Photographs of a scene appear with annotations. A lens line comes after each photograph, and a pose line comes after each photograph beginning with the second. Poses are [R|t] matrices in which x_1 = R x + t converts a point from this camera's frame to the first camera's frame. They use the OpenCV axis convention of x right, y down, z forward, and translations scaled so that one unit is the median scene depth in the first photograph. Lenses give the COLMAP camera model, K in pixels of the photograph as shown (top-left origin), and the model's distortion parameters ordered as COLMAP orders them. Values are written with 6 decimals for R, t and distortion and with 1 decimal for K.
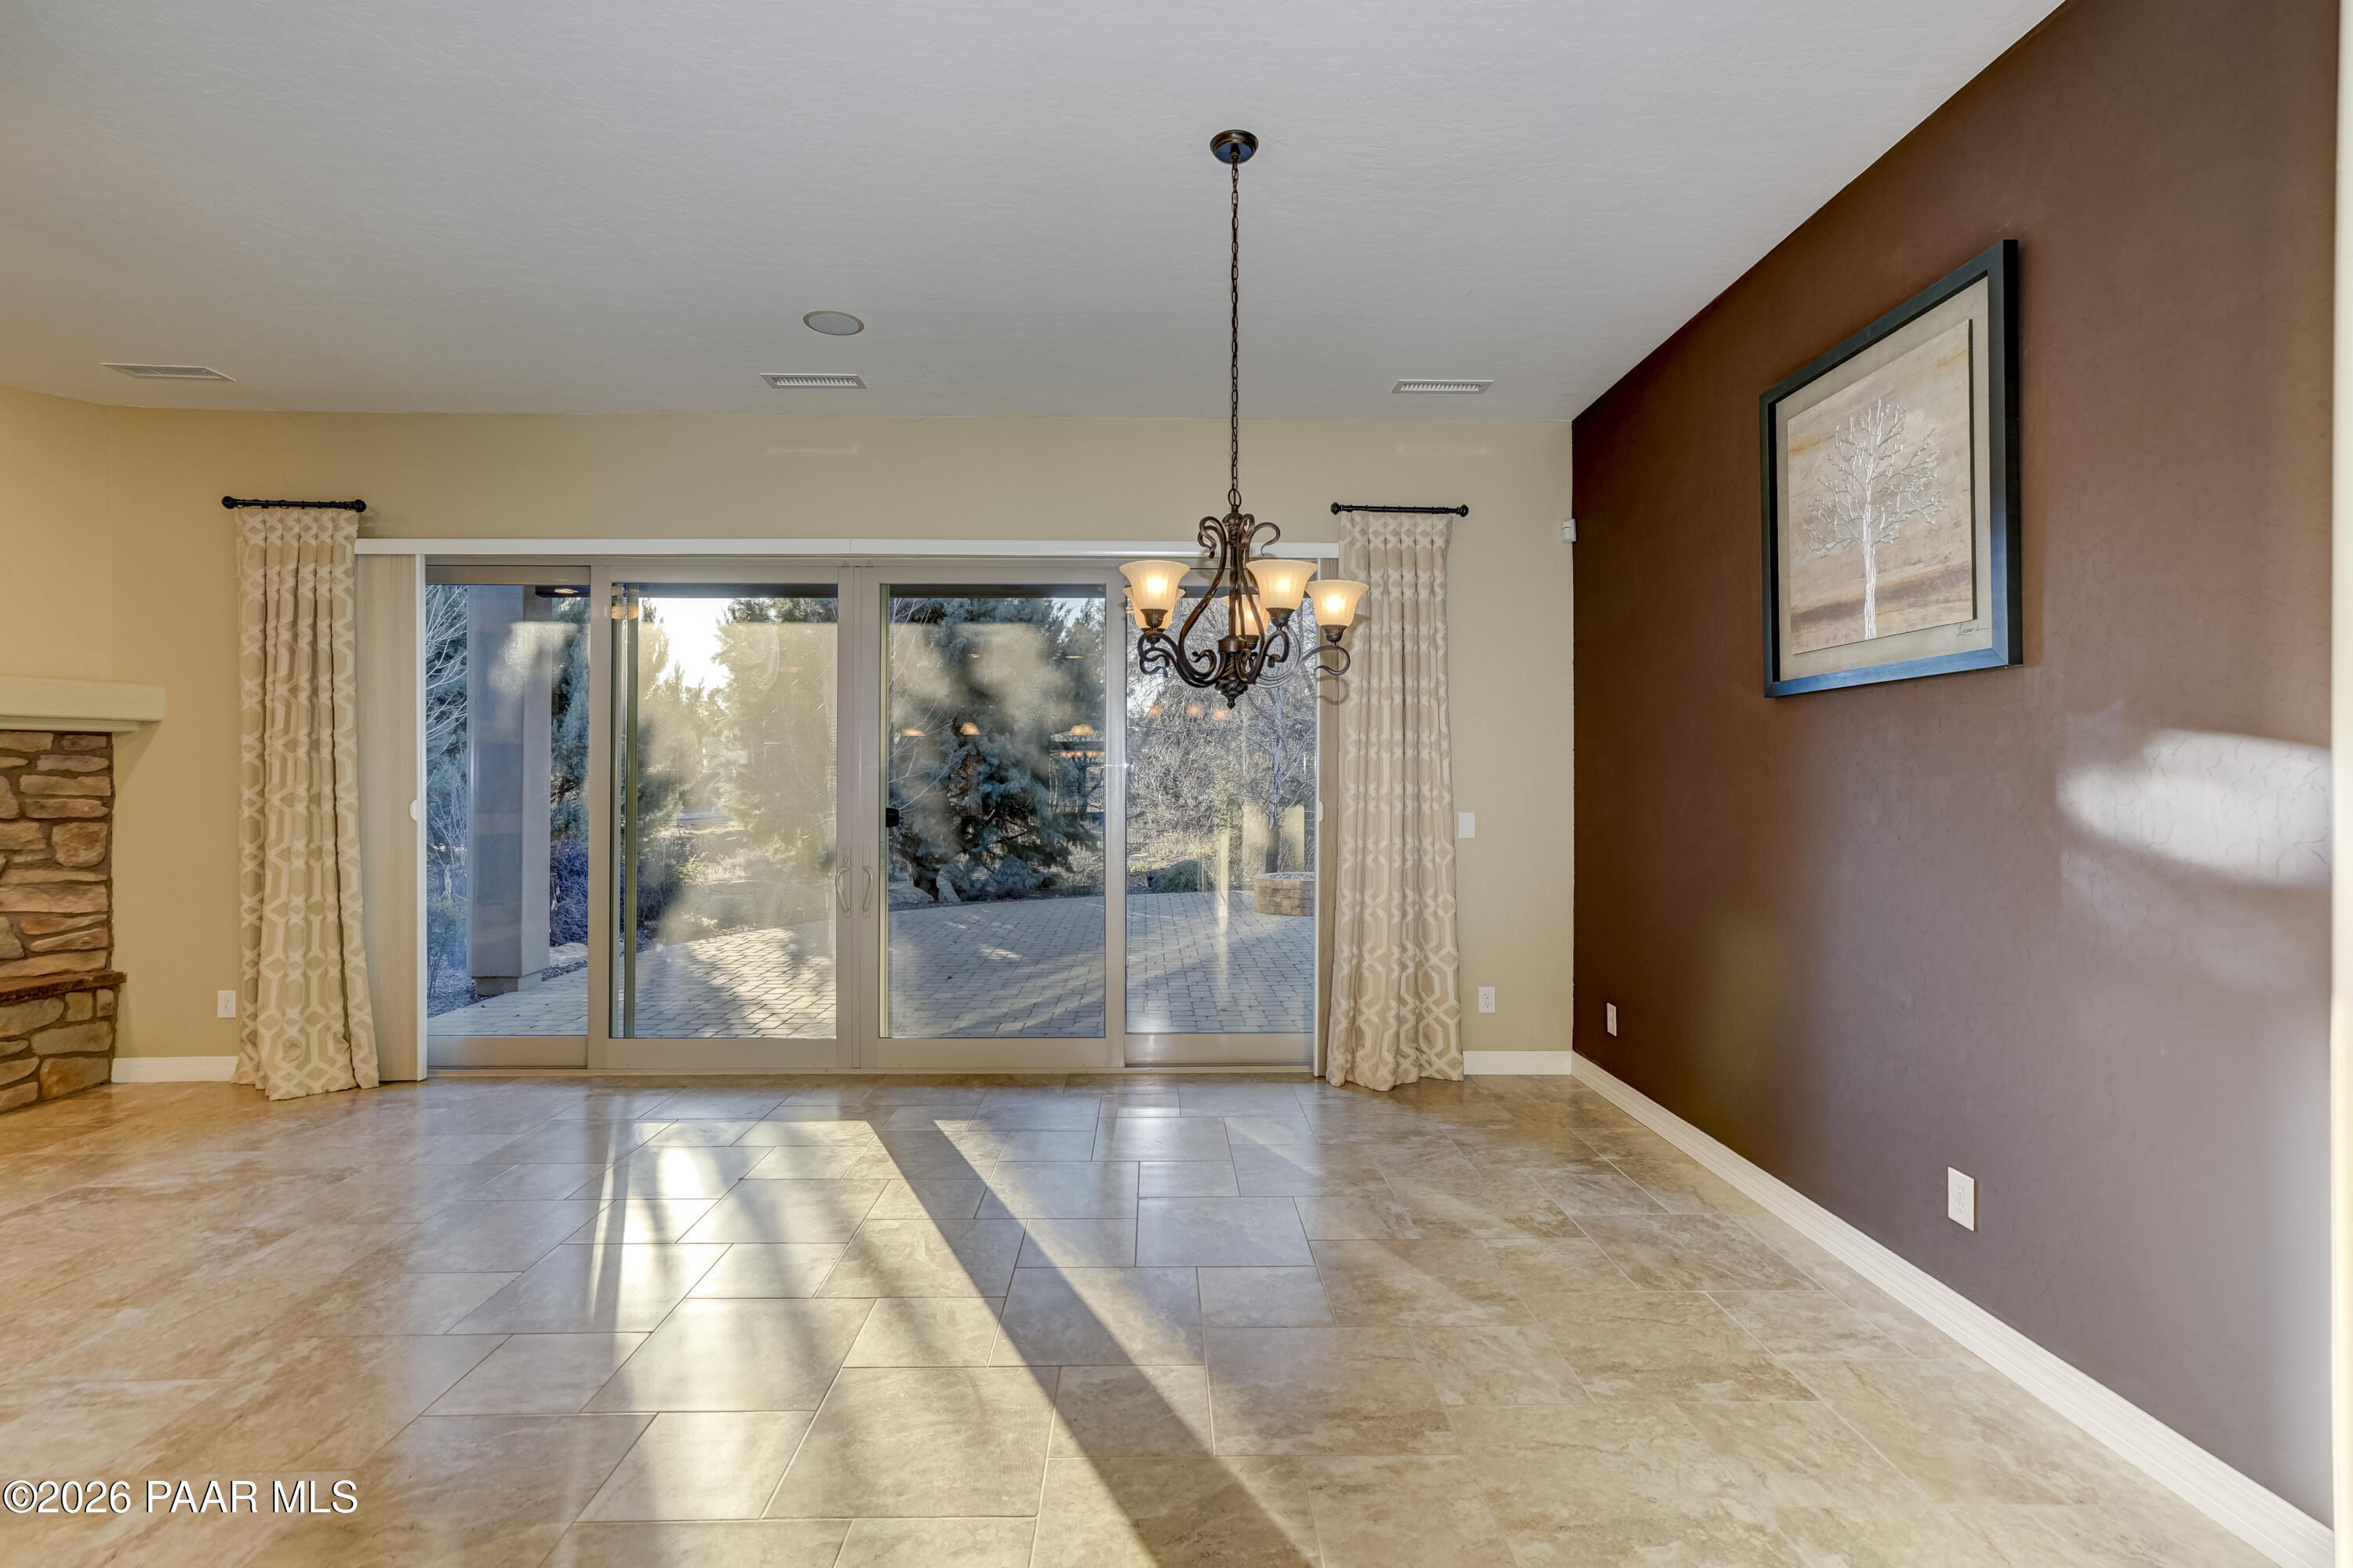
lens RADIAL K [[1077.9, 0, 1189.5], [0, 1077.9, 771.0], [0, 0, 1]] dist [-0.014376, 0.010801]
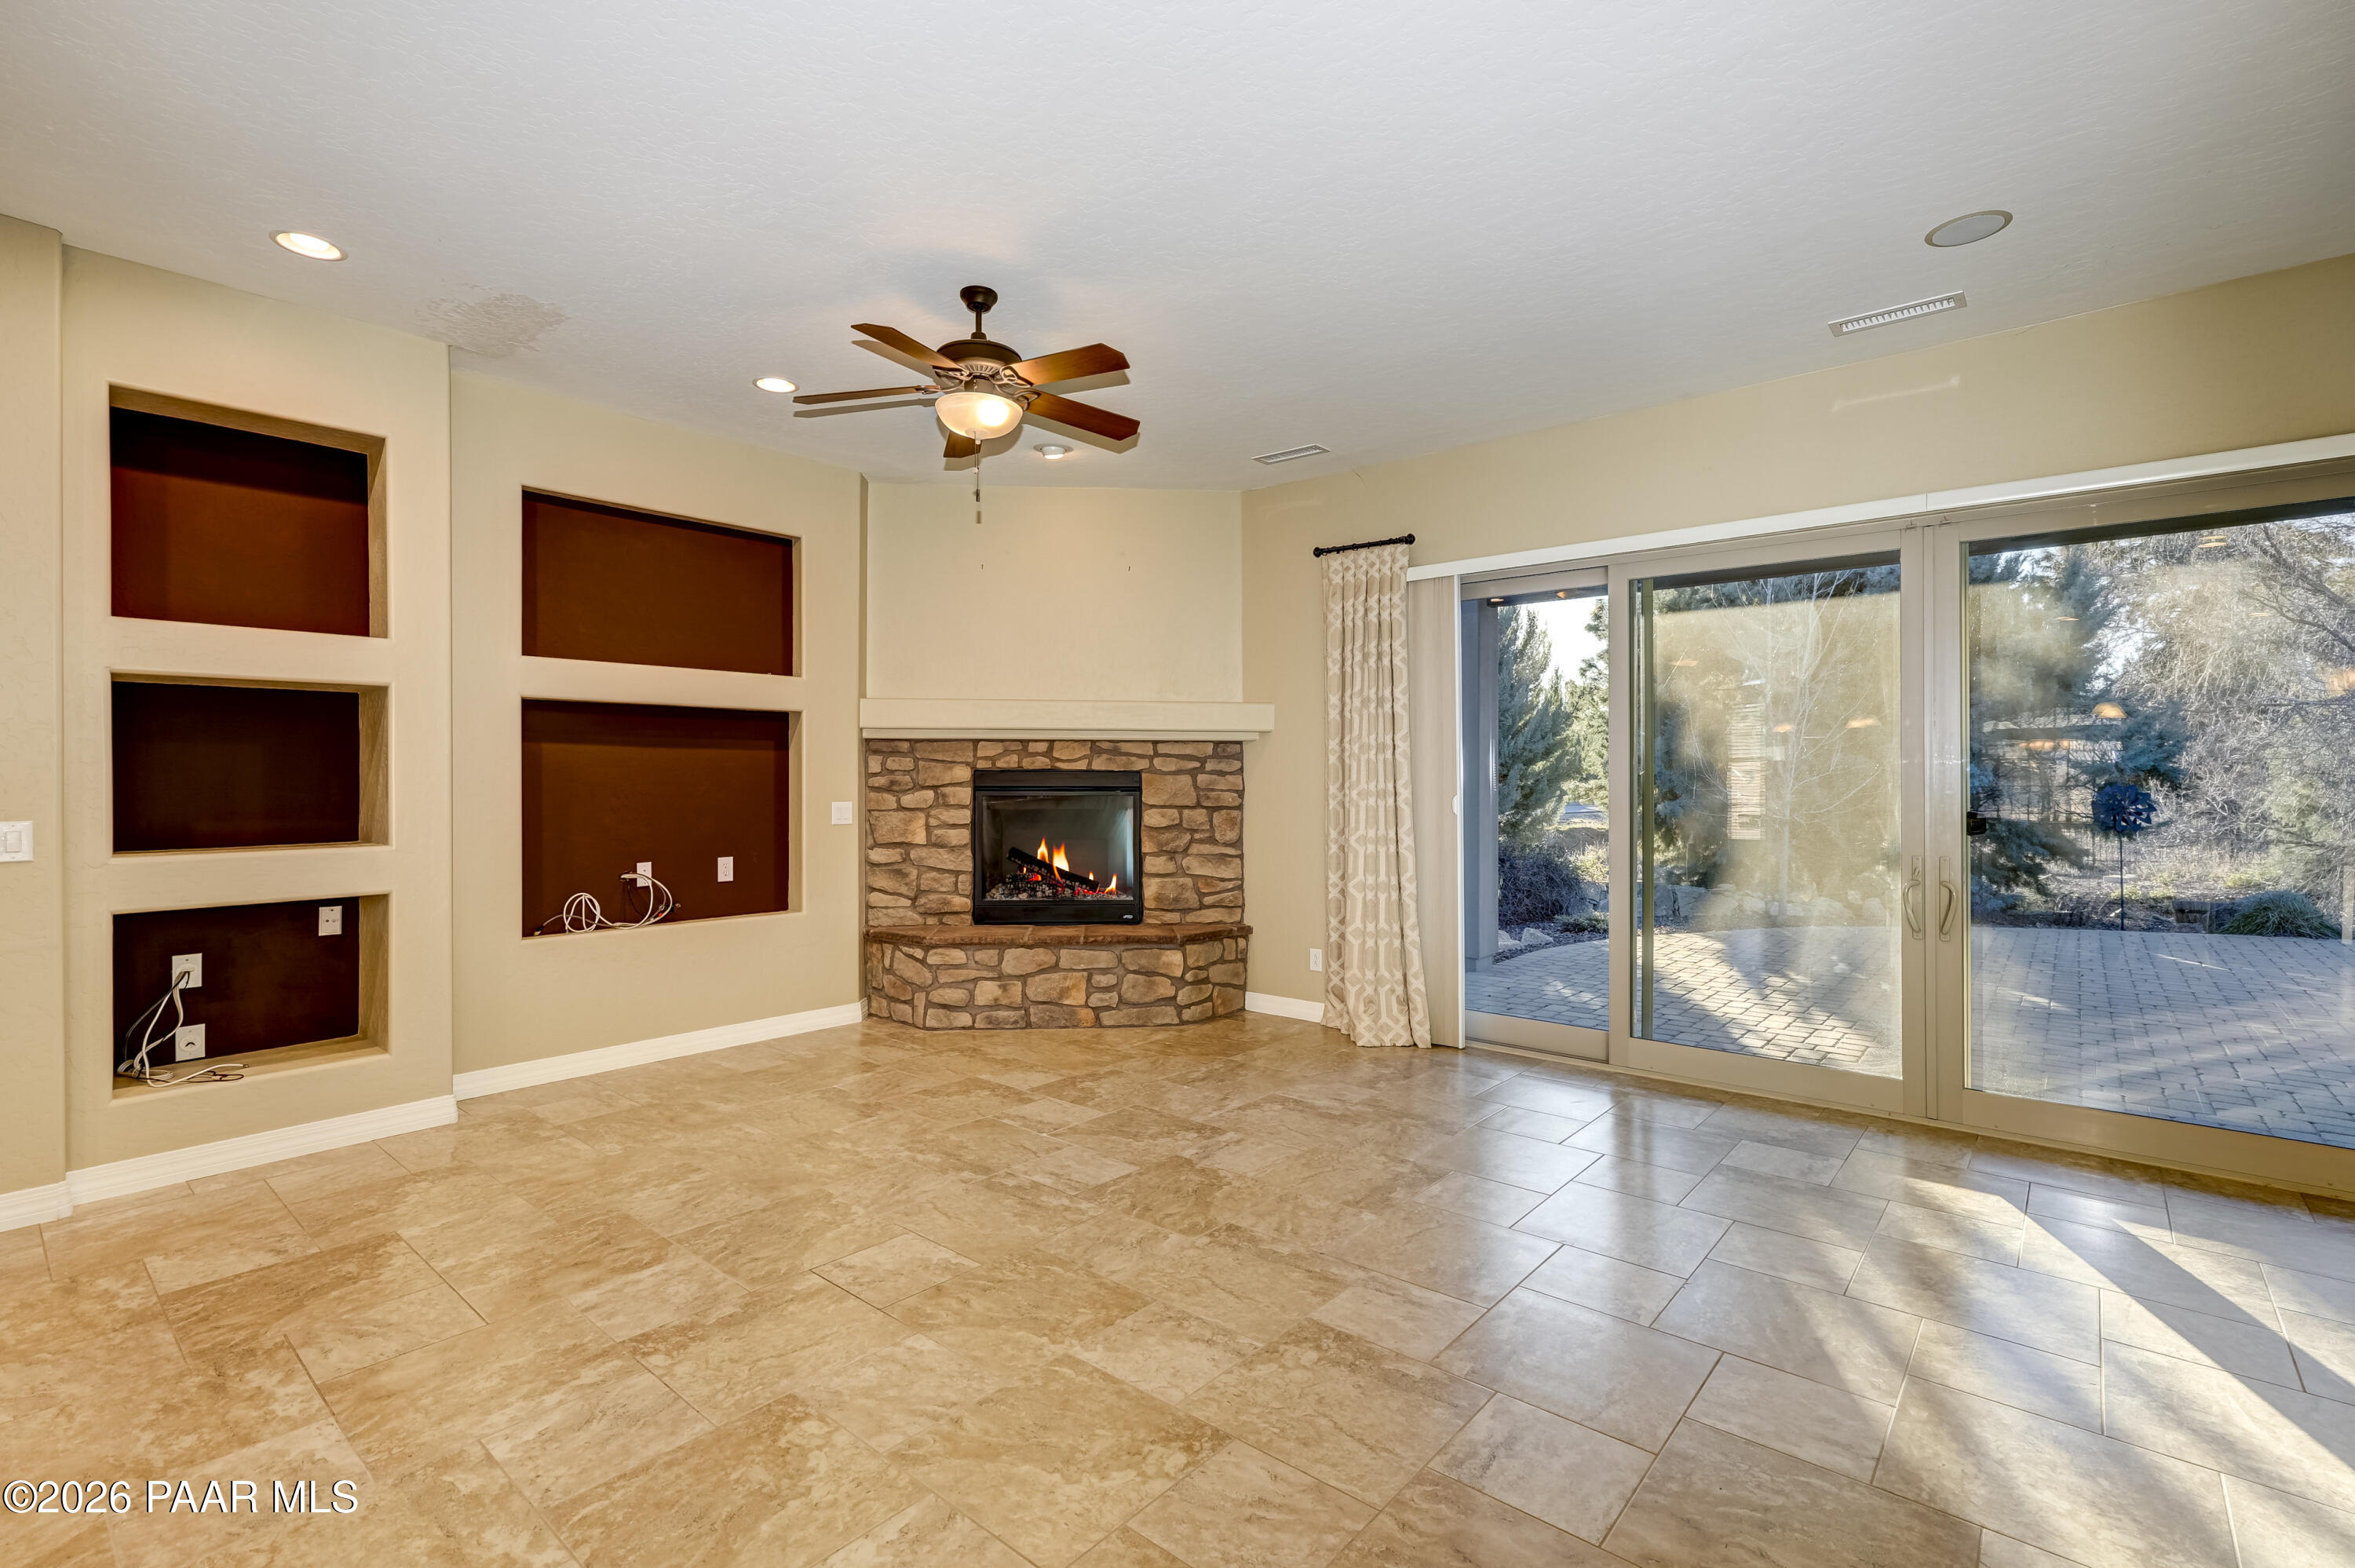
lens RADIAL K [[1078.6, 0, 1170.2], [0, 1078.6, 771.3], [0, 0, 1]] dist [-0.014376, 0.010801]
pose [[0.739202, -0.004251, -0.673470, -0.192720], [0.005837, 0.999983, 0.000094, -0.000307], [0.673458, -0.004000, 0.739215, -0.026635]]
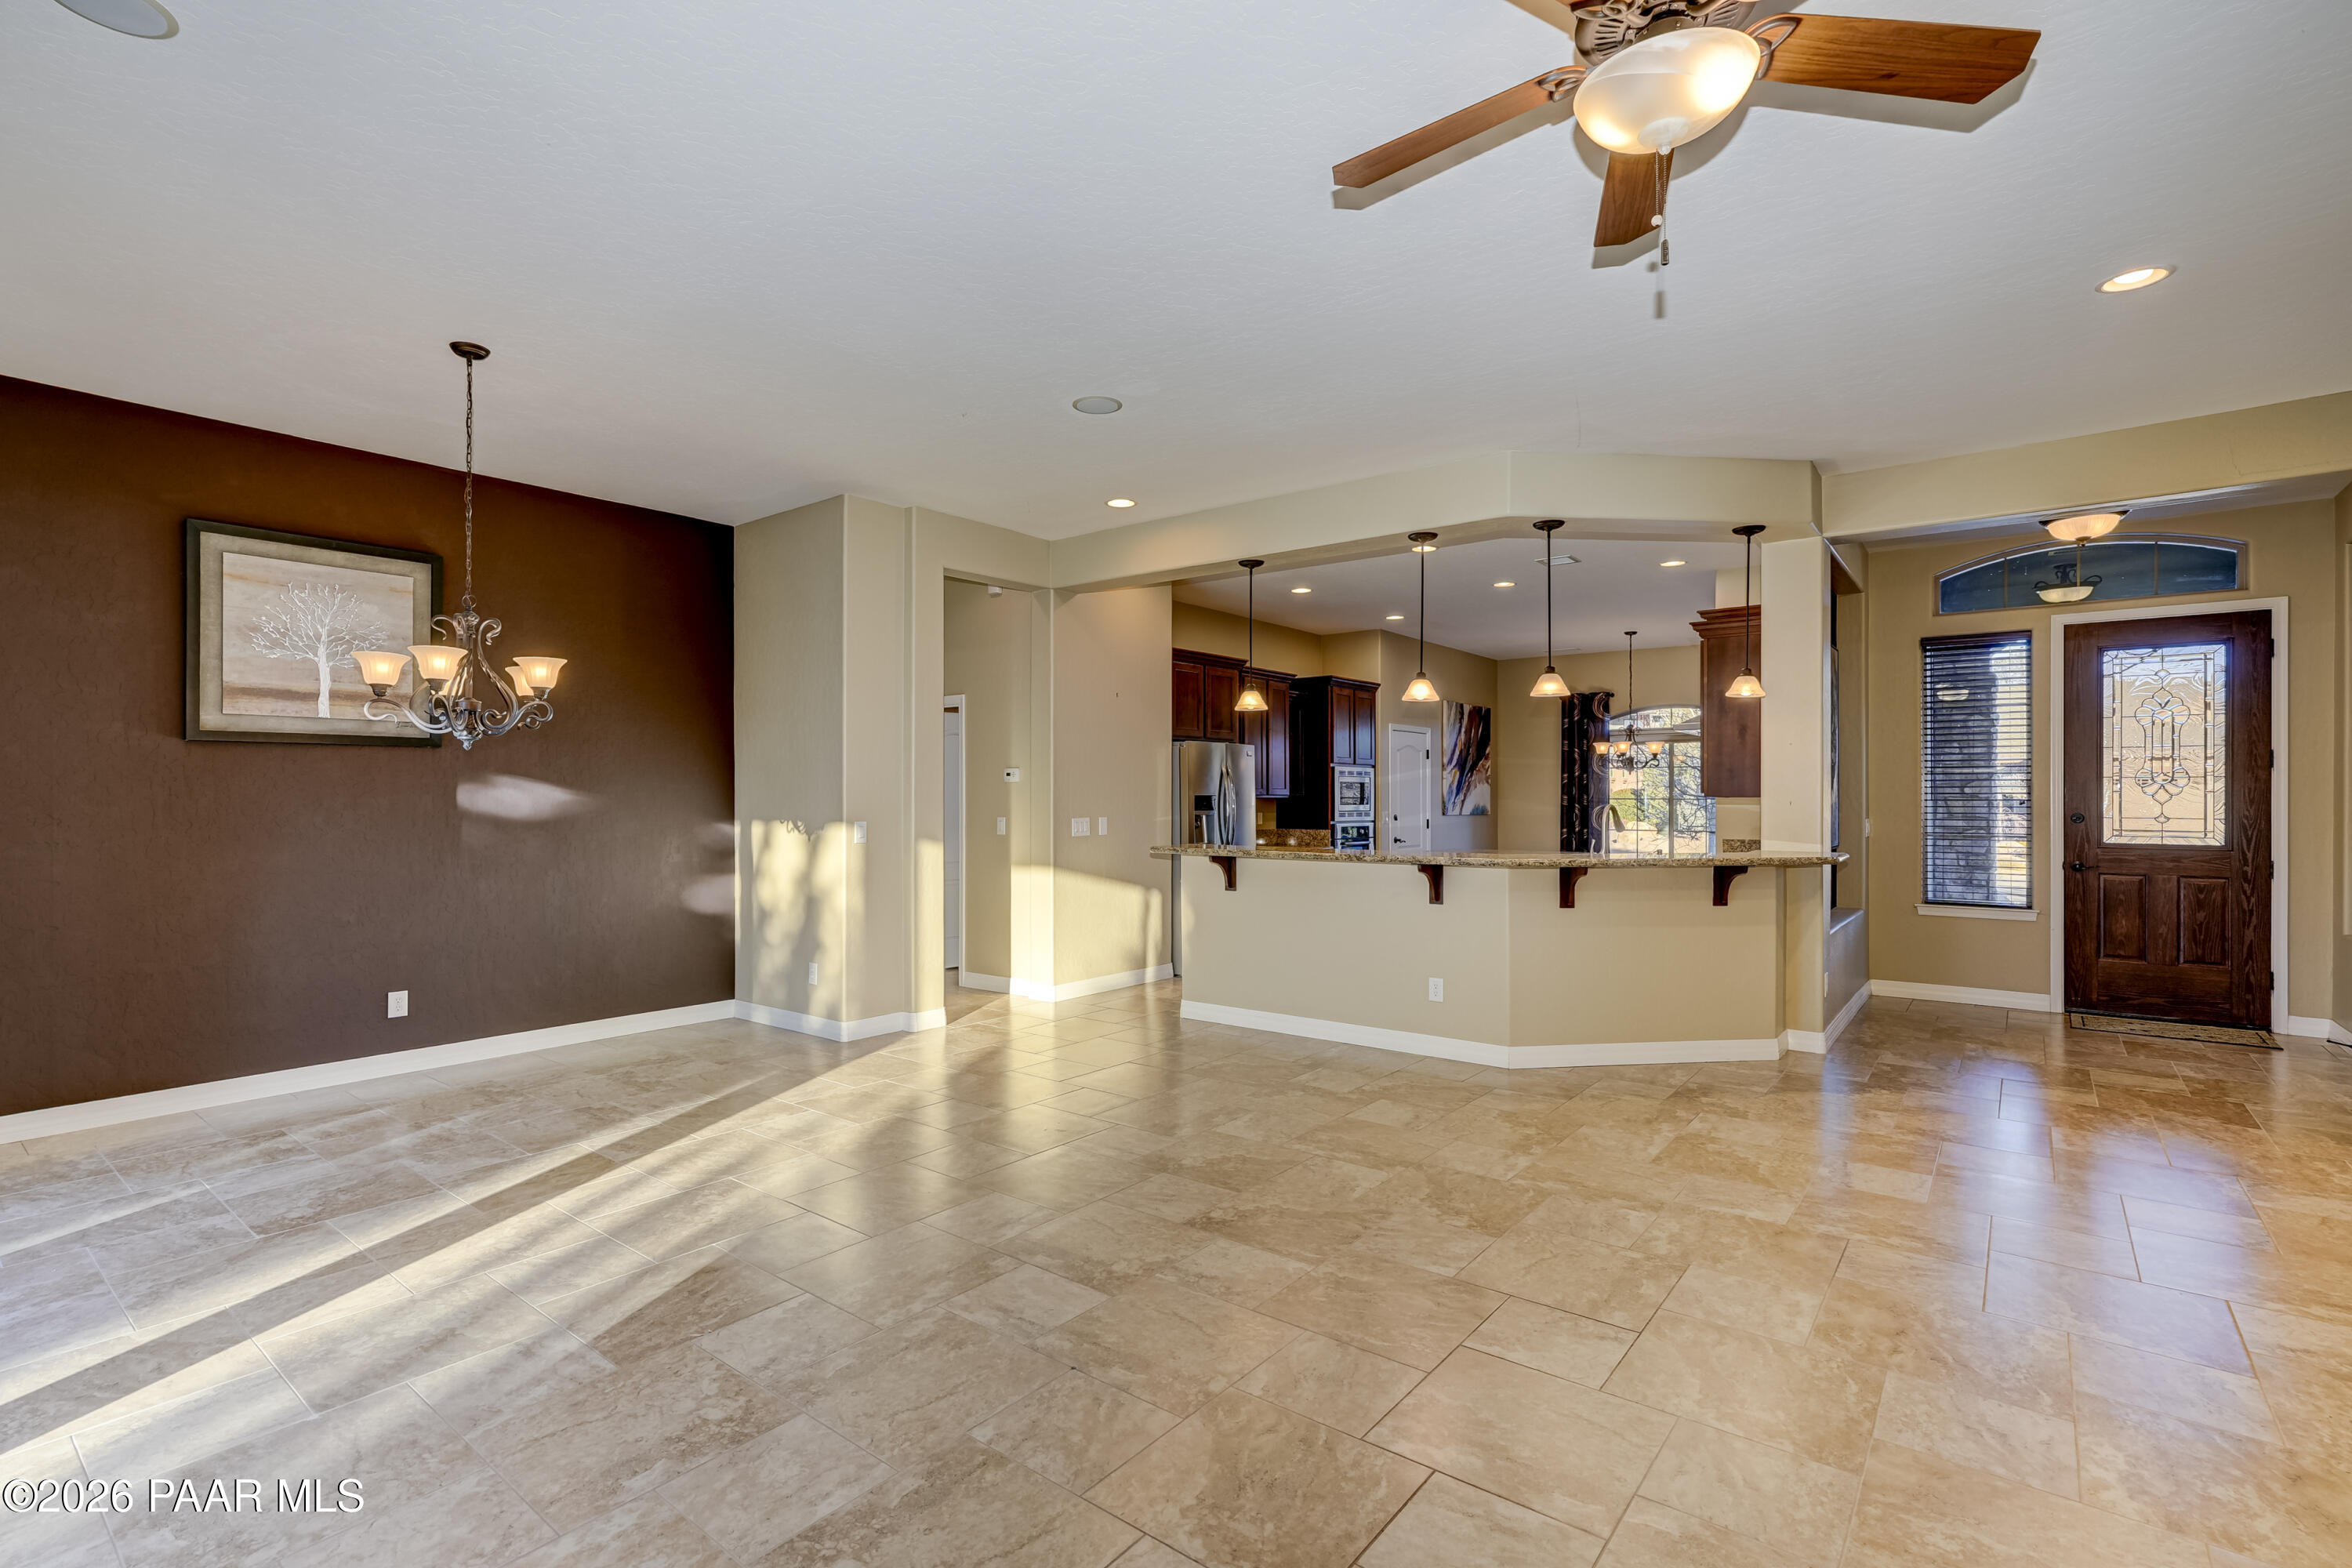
lens RADIAL K [[1077.4, 0, 1160.5], [0, 1077.4, 789.8], [0, 0, 1]] dist [-0.014376, 0.010801]
pose [[-0.761441, 0.005157, 0.648214, -0.948991], [-0.003328, 0.999924, -0.011864, 0.006061], [-0.648226, -0.011191, -0.761366, 0.900294]]
